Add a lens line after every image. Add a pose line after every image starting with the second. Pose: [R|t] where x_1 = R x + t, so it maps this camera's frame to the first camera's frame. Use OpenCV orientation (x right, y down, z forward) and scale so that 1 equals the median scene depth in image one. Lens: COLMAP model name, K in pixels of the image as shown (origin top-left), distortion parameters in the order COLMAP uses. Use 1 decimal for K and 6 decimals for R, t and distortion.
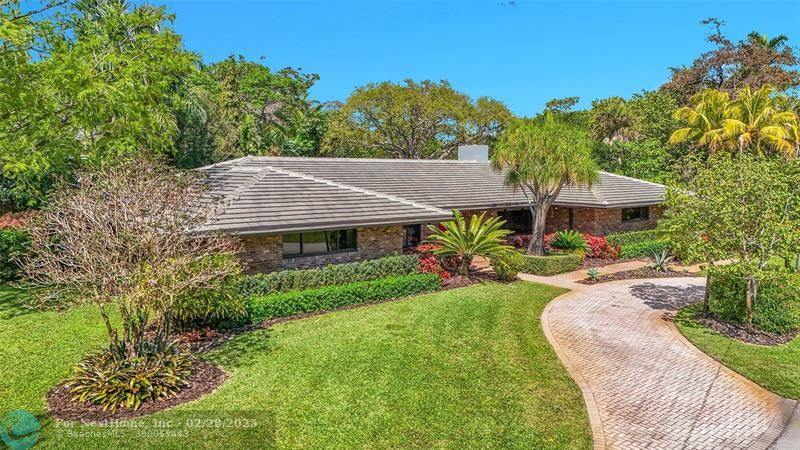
lens RADIAL K [[580.8, 0, 400.0], [0, 580.8, 225.0], [0, 0, 1]] dist [0.114384, -0.131385]
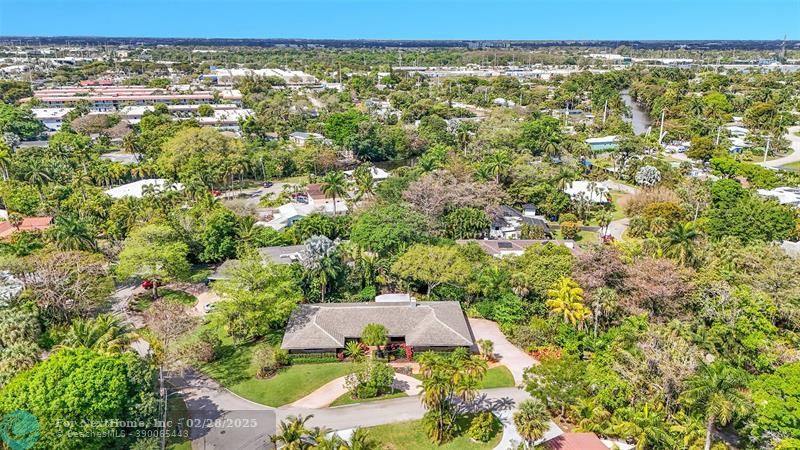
lens RADIAL K [[580.8, 0, 400.0], [0, 580.8, 225.0], [0, 0, 1]] dist [0.114384, -0.131385]
pose [[0.802638, 0.180455, -0.568514, 3.237946], [-0.060141, 0.972764, 0.223861, -2.242455], [0.593426, -0.145488, 0.791630, -2.420692]]
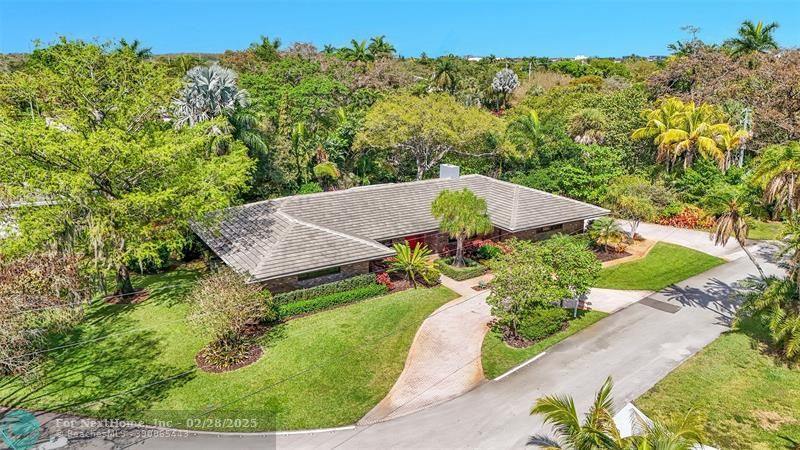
lens RADIAL K [[580.8, 0, 400.0], [0, 580.8, 225.0], [0, 0, 1]] dist [0.114384, -0.131385]
pose [[0.990624, 0.039265, -0.130850, 0.398165], [-0.015055, 0.983349, 0.181105, -0.503155], [0.135783, -0.177437, 0.974720, -0.845738]]
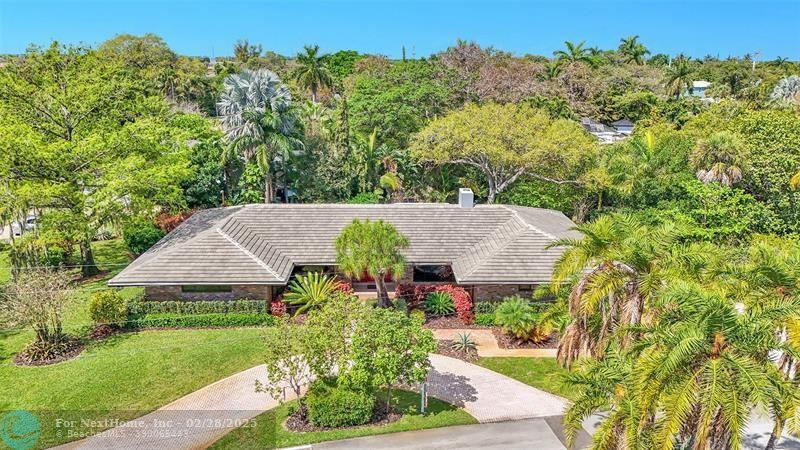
lens RADIAL K [[580.8, 0, 400.0], [0, 580.8, 225.0], [0, 0, 1]] dist [0.114384, -0.131385]
pose [[0.791253, 0.169077, -0.587649, 1.463426], [-0.065913, 0.978997, 0.192924, -0.579428], [0.607925, -0.113918, 0.785779, -0.020028]]
